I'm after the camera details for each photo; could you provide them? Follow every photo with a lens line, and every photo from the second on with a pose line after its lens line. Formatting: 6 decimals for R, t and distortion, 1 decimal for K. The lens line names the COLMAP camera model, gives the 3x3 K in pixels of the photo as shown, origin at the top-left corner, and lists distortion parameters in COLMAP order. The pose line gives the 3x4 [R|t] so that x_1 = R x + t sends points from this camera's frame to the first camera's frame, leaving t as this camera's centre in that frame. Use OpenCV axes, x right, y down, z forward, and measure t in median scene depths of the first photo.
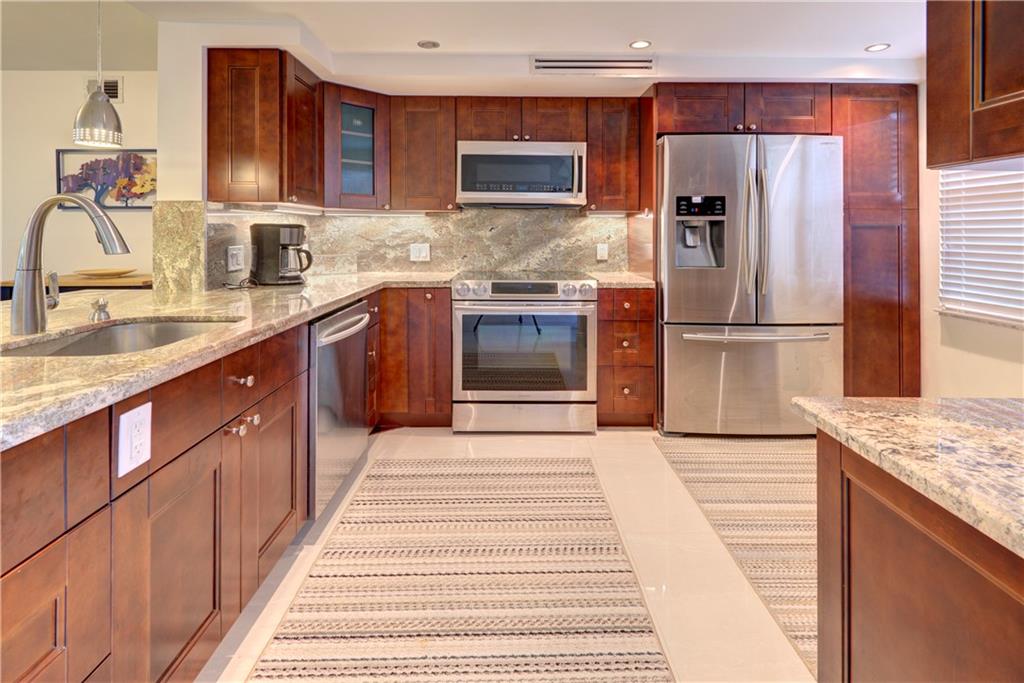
lens RADIAL K [[516.1, 0, 506.8], [0, 516.1, 229.9], [0, 0, 1]] dist [0.017595, -0.000995]
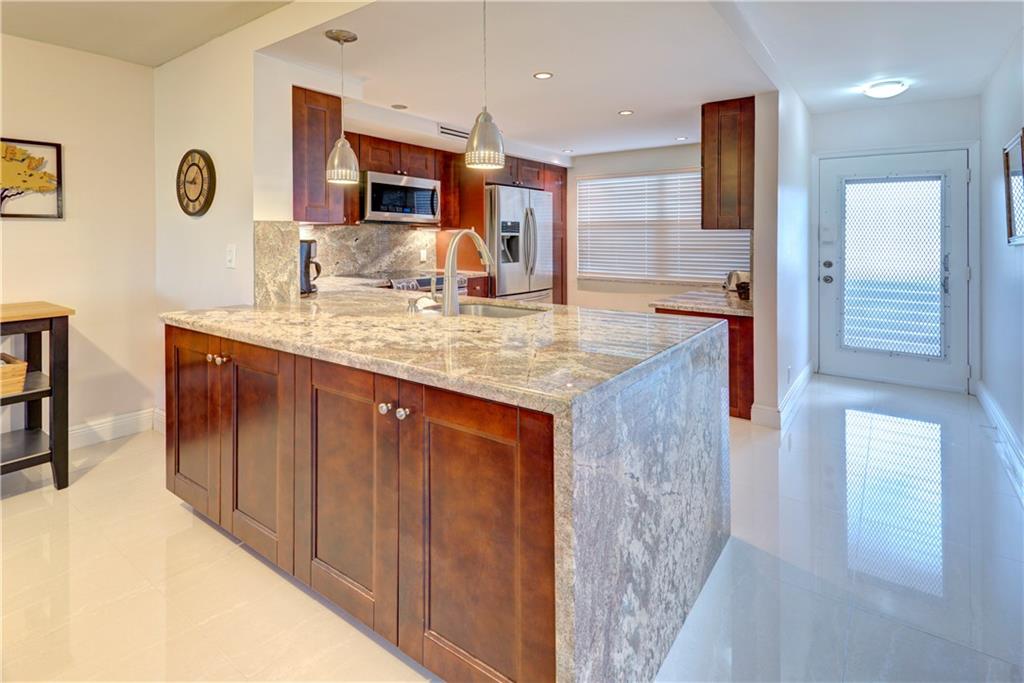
lens RADIAL K [[516.1, 0, 506.8], [0, 516.1, 229.9], [0, 0, 1]] dist [0.017595, -0.000995]
pose [[0.607223, 0.007796, 0.794493, -0.978505], [-0.008975, 0.999955, -0.002953, -0.030680], [-0.794481, -0.005338, 0.607266, -0.043377]]
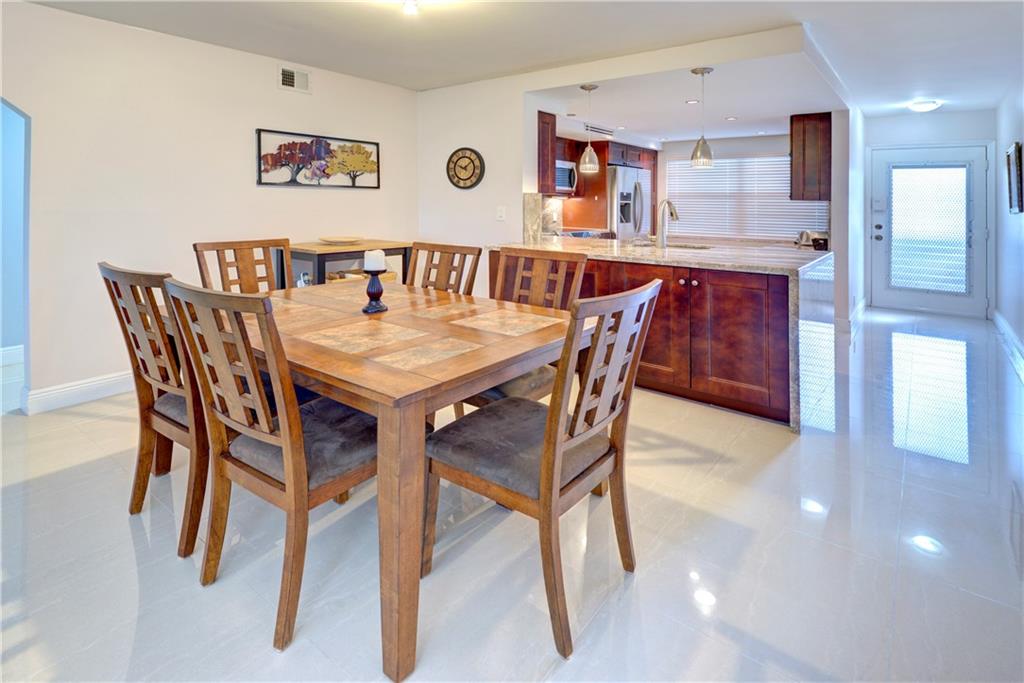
lens RADIAL K [[493.8, 0, 492.5], [0, 493.8, 190.8], [0, 0, 1]] dist [0.014910, 0.000104]
pose [[0.667054, 0.023462, 0.744640, -1.639300], [-0.020605, 0.999703, -0.013039, -0.029912], [-0.744725, -0.006646, 0.667339, -0.046103]]
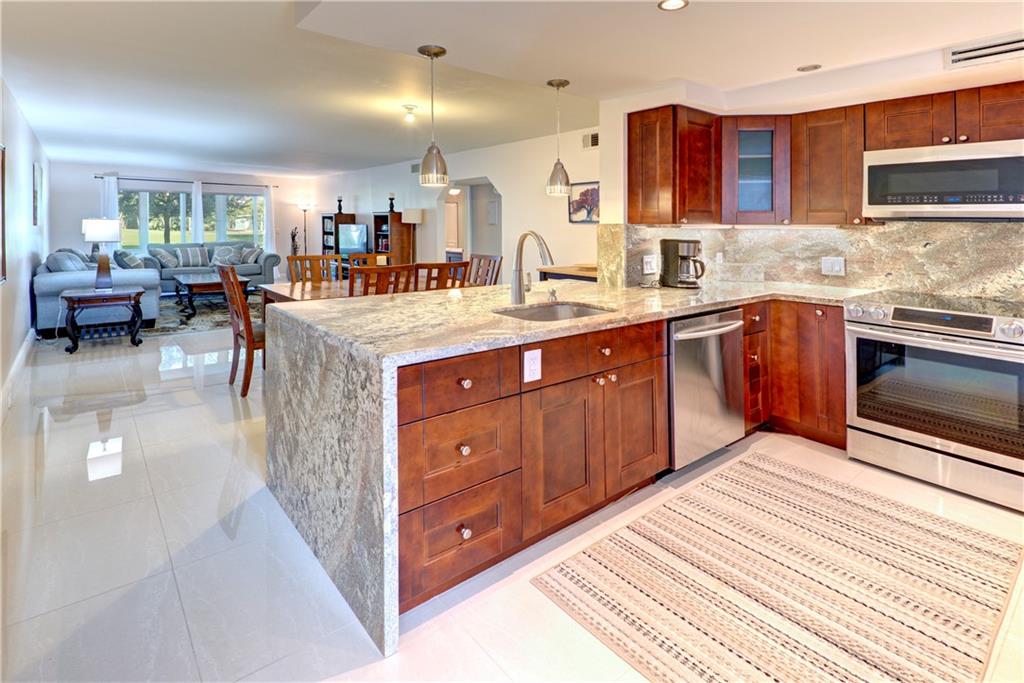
lens RADIAL K [[509.5, 0, 515.0], [0, 509.5, 224.3], [0, 0, 1]] dist [0.014266, -0.000811]
pose [[0.632238, 0.000446, -0.774774, 0.247868], [0.000341, 1.000000, 0.000854, -0.045065], [0.774775, -0.000804, 0.632237, -0.089574]]
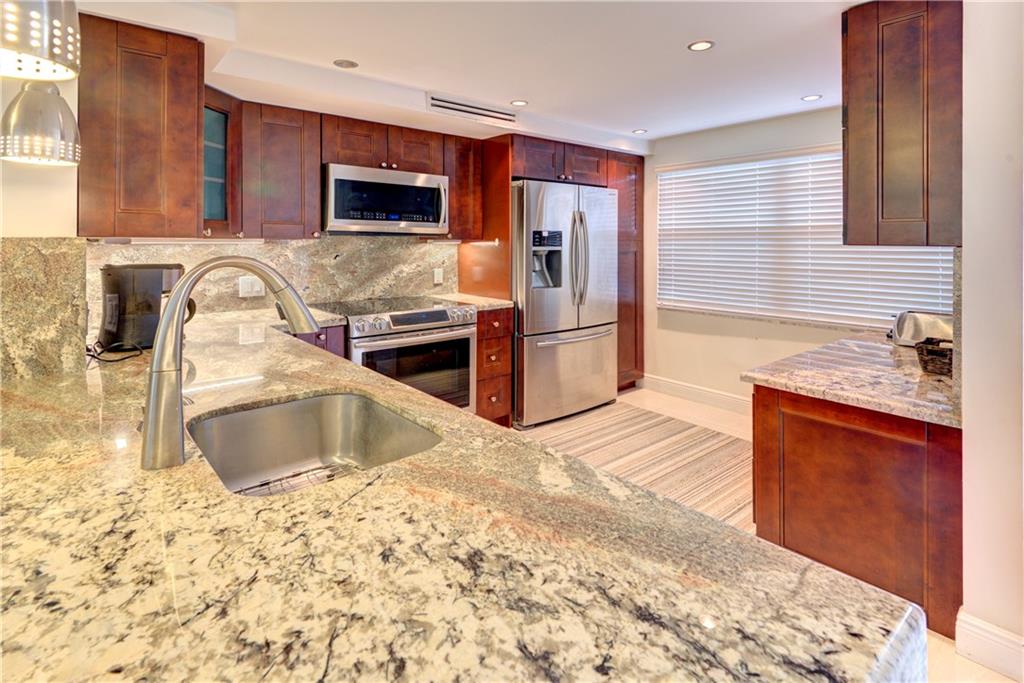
lens RADIAL K [[522.4, 0, 510.0], [0, 522.4, 242.3], [0, 0, 1]] dist [0.016061, -0.001026]
pose [[0.768364, -0.003237, 0.640005, -0.485284], [-0.003854, 0.999946, 0.009685, -0.047308], [-0.640002, -0.009909, 0.768310, 0.089099]]
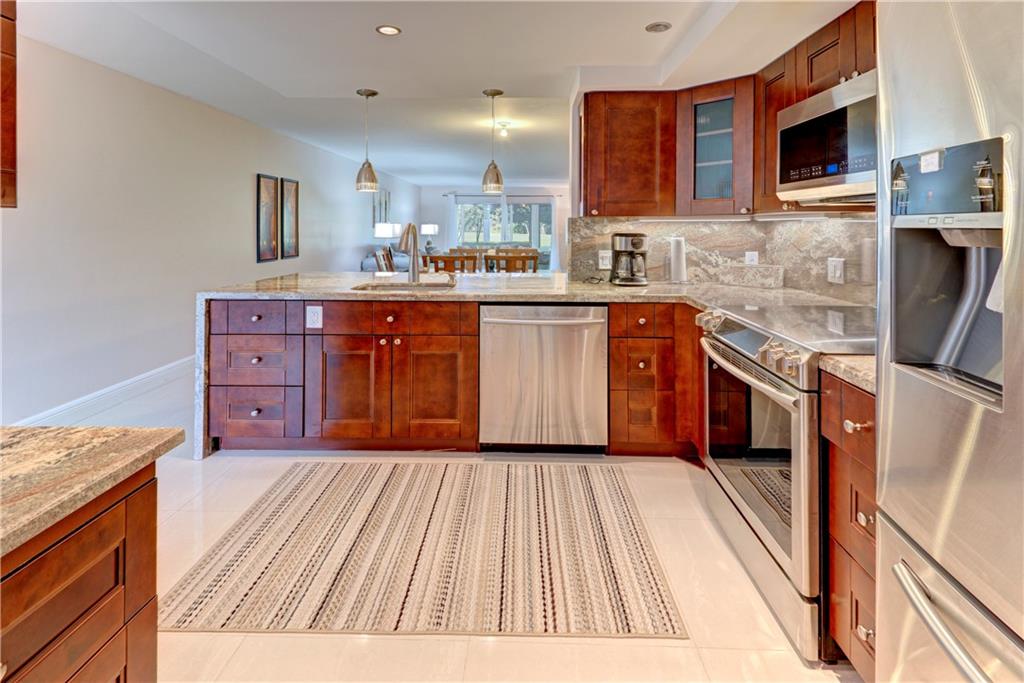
lens RADIAL K [[509.5, 0, 515.0], [0, 509.5, 224.3], [0, 0, 1]] dist [0.014266, -0.000811]
pose [[-0.032119, -0.012236, -0.999409, 0.665915], [0.007448, 0.999894, -0.012481, -0.016782], [0.999456, -0.007844, -0.032024, 0.728837]]
